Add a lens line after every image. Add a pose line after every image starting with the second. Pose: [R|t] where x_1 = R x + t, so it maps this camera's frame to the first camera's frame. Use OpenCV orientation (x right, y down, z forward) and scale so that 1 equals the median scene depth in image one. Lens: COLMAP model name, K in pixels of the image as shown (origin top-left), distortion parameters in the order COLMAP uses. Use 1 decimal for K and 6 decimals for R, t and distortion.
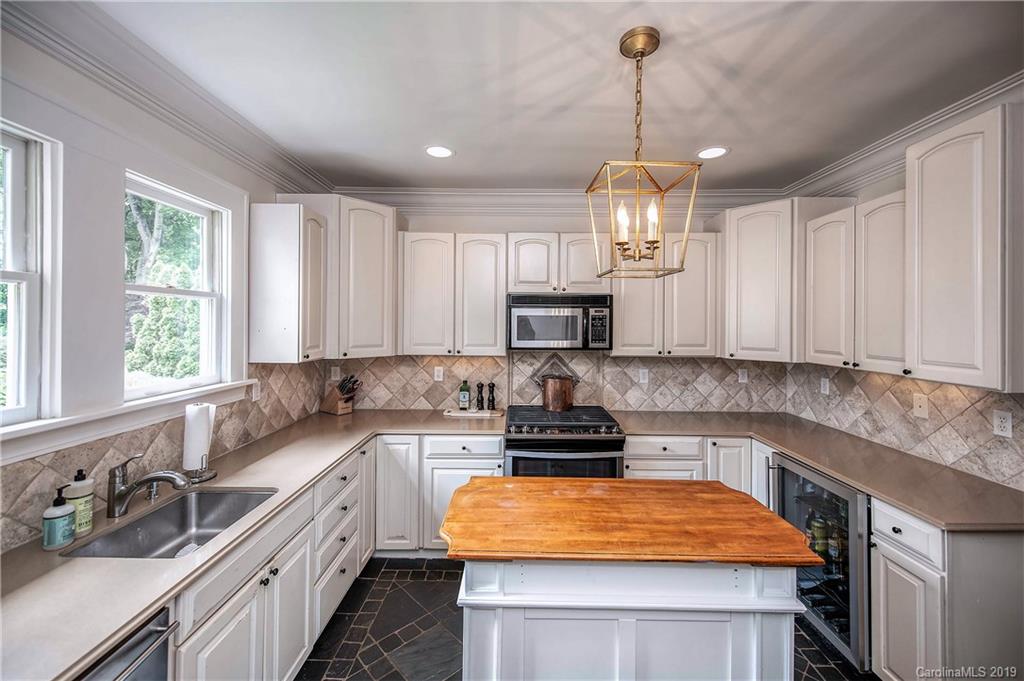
lens RADIAL K [[415.2, 0, 506.2], [0, 415.2, 324.1], [0, 0, 1]] dist [0.007391, -0.002847]
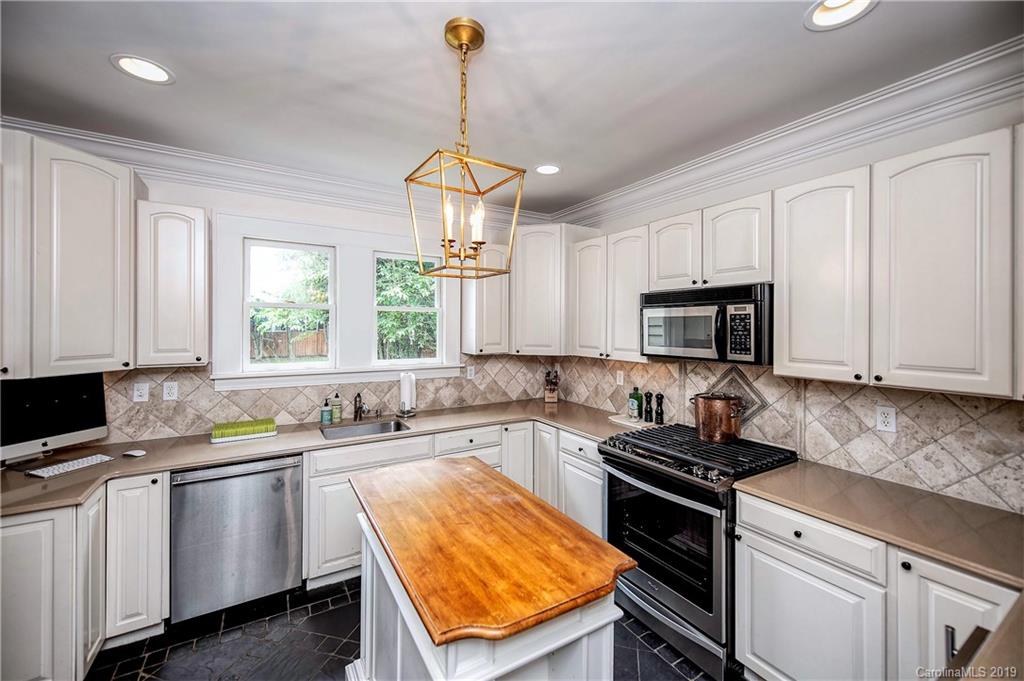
lens RADIAL K [[415.2, 0, 507.4], [0, 415.2, 322.3], [0, 0, 1]] dist [0.007391, -0.002847]
pose [[0.524136, -0.008691, -0.851590, 0.616423], [-0.002313, 0.999930, -0.011628, 0.001001], [0.851632, 0.008064, 0.524079, 0.294781]]
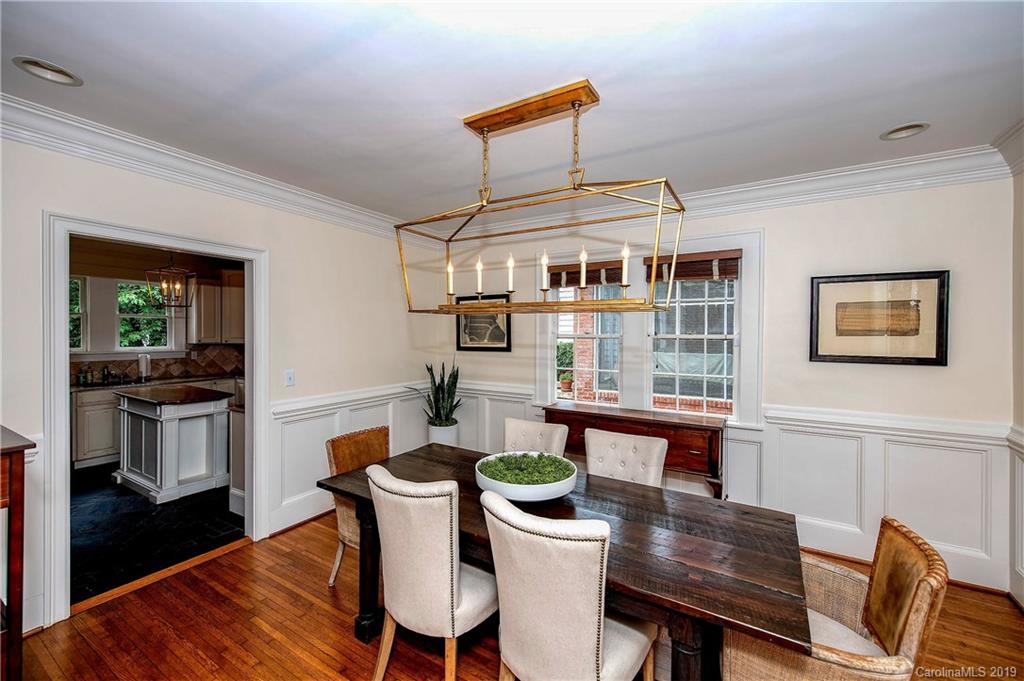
lens RADIAL K [[415.2, 0, 509.6], [0, 415.2, 333.5], [0, 0, 1]] dist [0.007391, -0.002847]
pose [[0.863082, -0.000766, -0.505063, 1.898853], [-0.000786, 0.999996, -0.002859, 0.034937], [0.505063, 0.002865, 0.863078, -0.140011]]
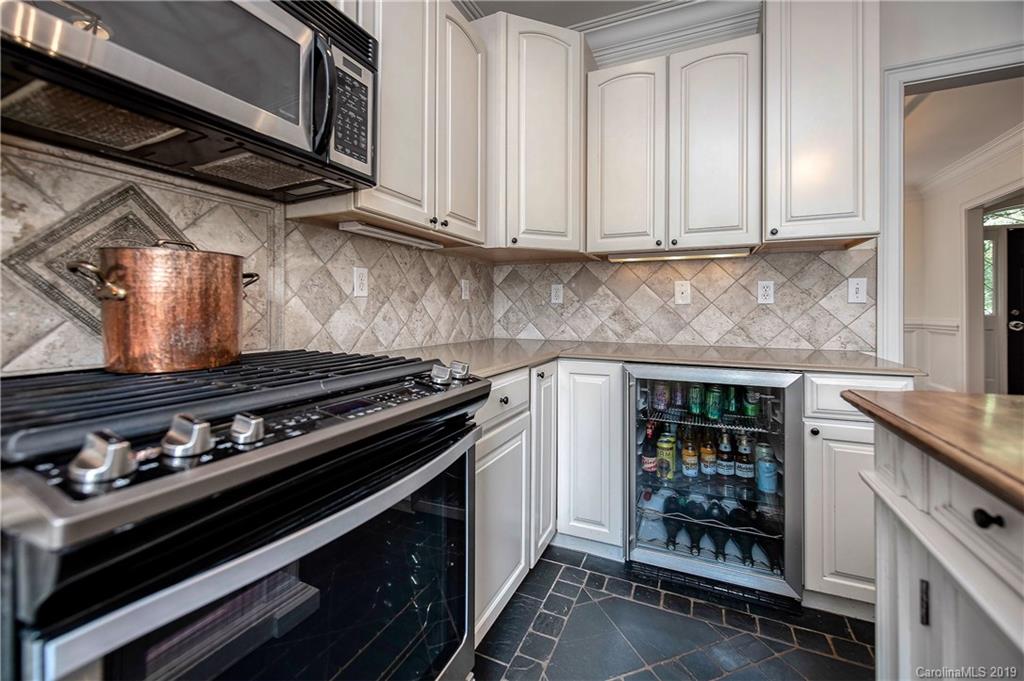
lens RADIAL K [[415.2, 0, 507.8], [0, 415.2, 314.5], [0, 0, 1]] dist [0.007391, -0.002847]
pose [[0.397327, -0.006222, 0.917656, -0.052417], [-0.002385, 0.999967, 0.007813, 0.178790], [-0.917674, -0.005293, 0.397299, 0.733050]]
